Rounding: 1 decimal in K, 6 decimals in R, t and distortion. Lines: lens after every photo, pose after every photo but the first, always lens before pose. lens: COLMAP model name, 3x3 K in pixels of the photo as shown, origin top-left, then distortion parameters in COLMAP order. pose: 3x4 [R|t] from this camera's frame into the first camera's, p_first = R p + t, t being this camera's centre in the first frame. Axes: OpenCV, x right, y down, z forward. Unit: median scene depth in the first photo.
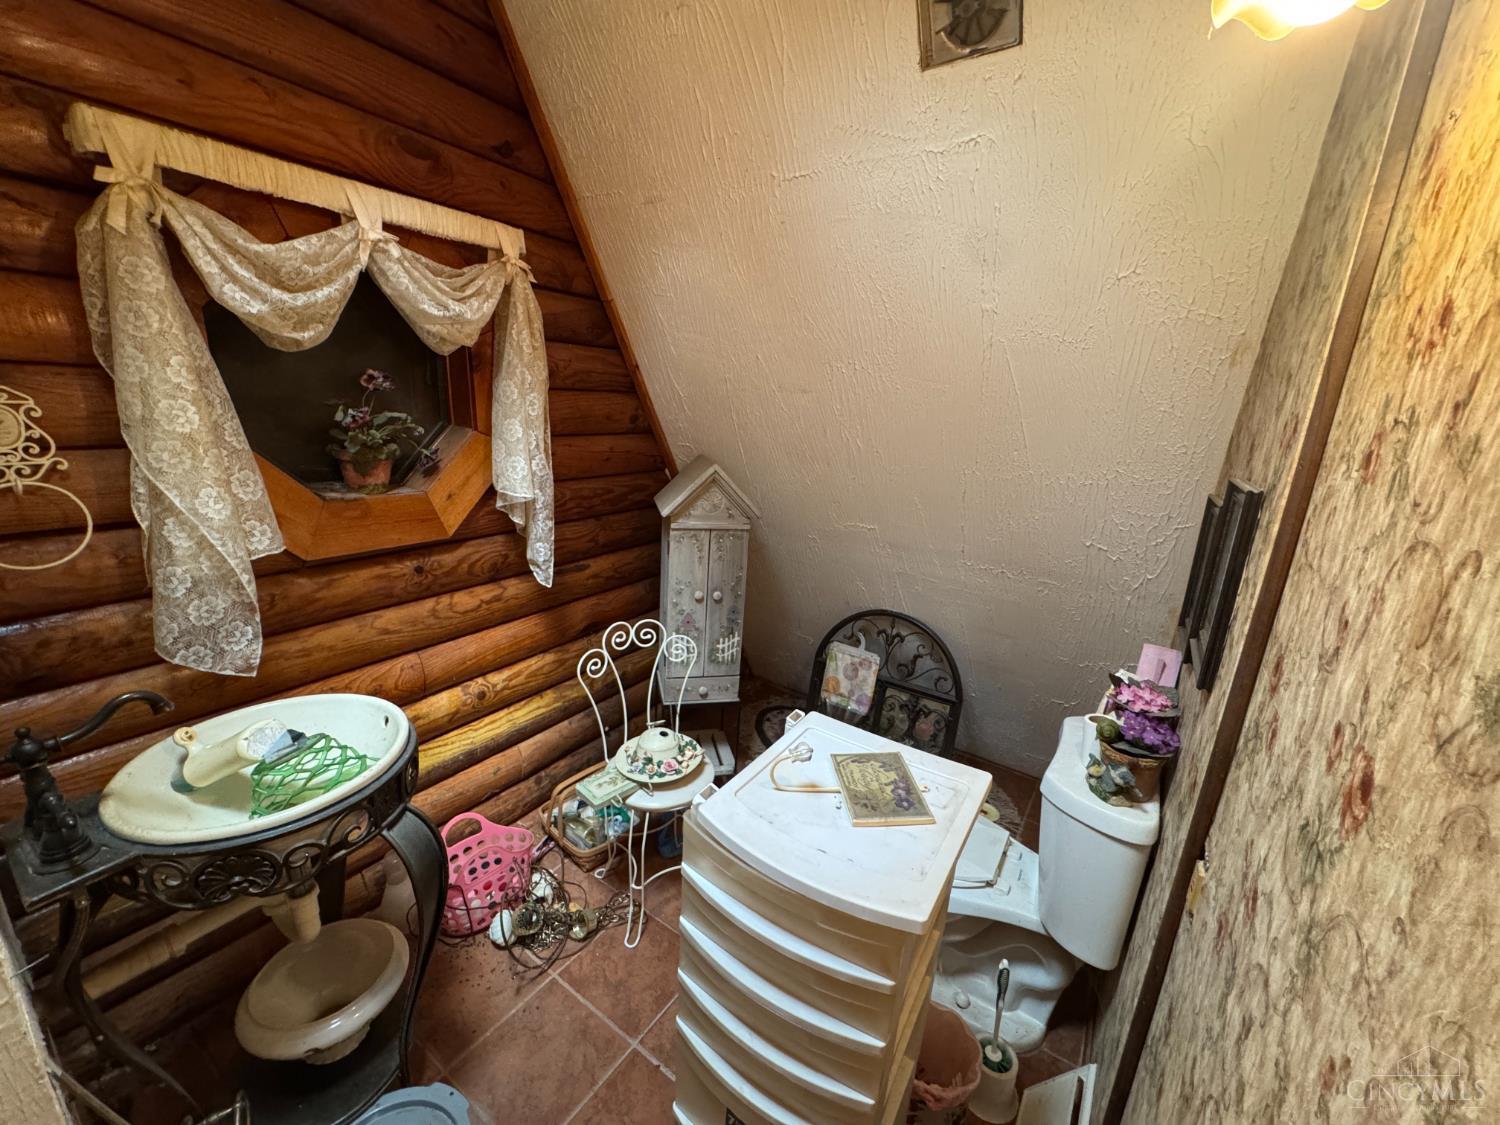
lens RADIAL K [[599.5, 0, 748.2], [0, 599.5, 559.8], [0, 0, 1]] dist [-0.006795, -0.000015]
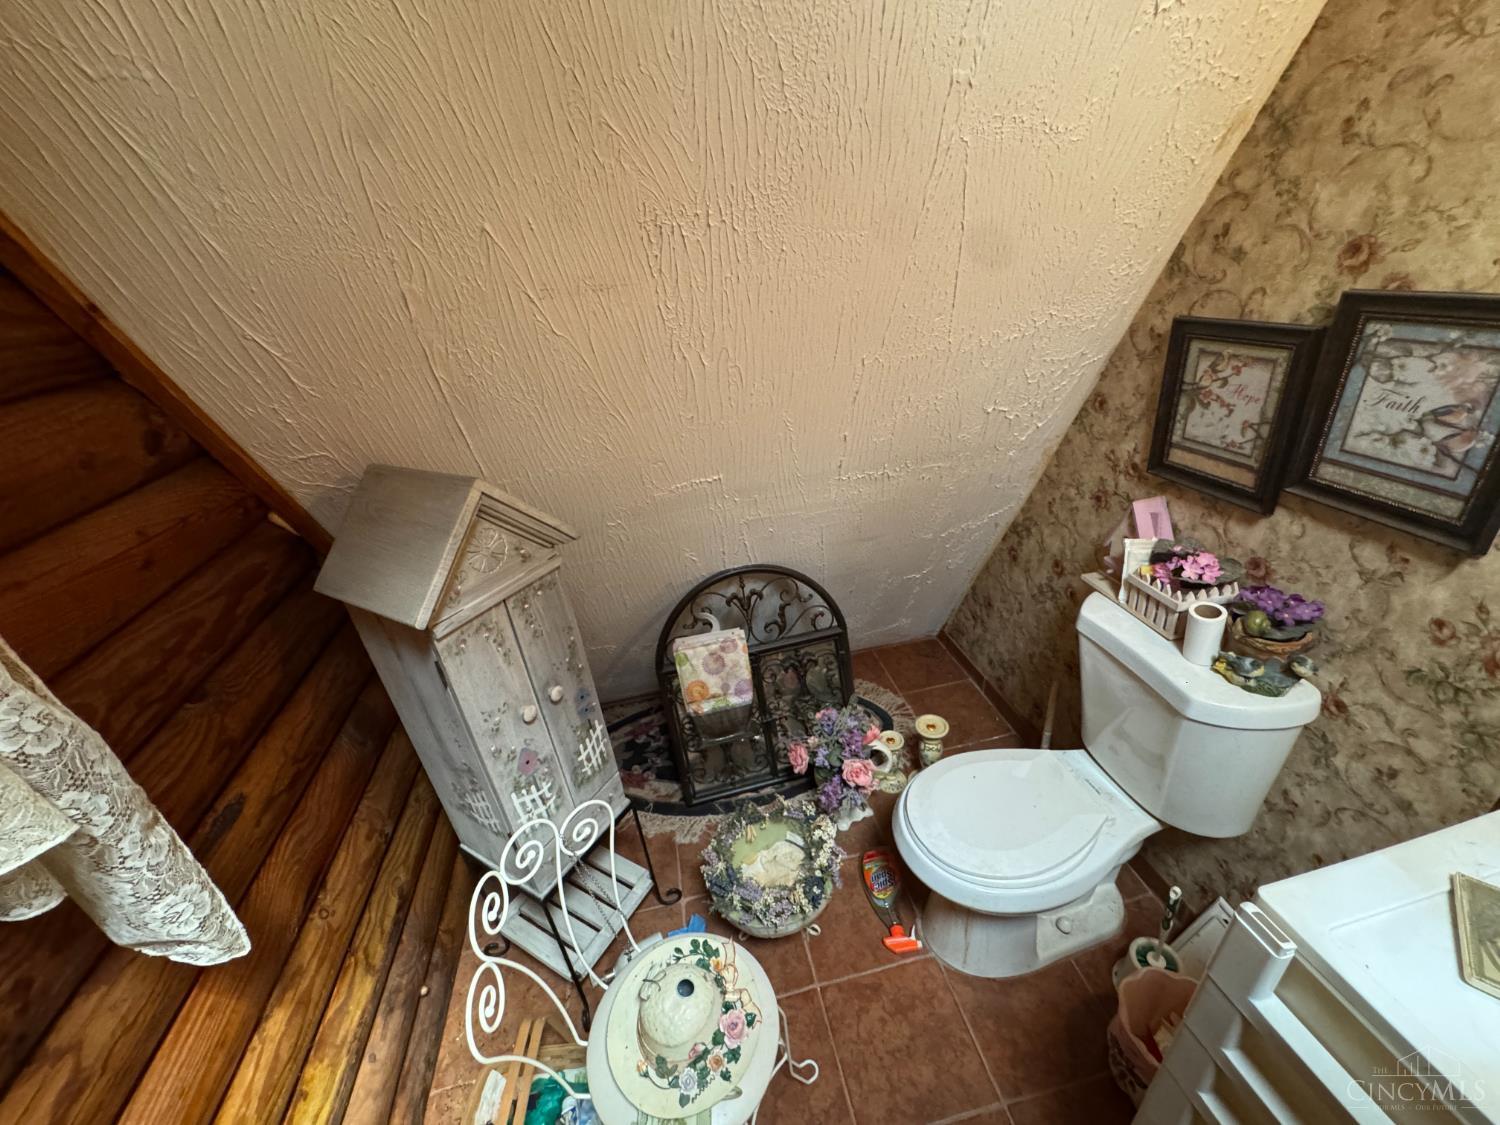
lens RADIAL K [[599.5, 0, 748.2], [0, 599.5, 559.8], [0, 0, 1]] dist [-0.006795, -0.000015]
pose [[0.687999, -0.448148, 0.570807, -0.184642], [0.328242, 0.893659, 0.305991, -0.158507], [-0.647236, -0.023159, 0.761938, 0.438148]]
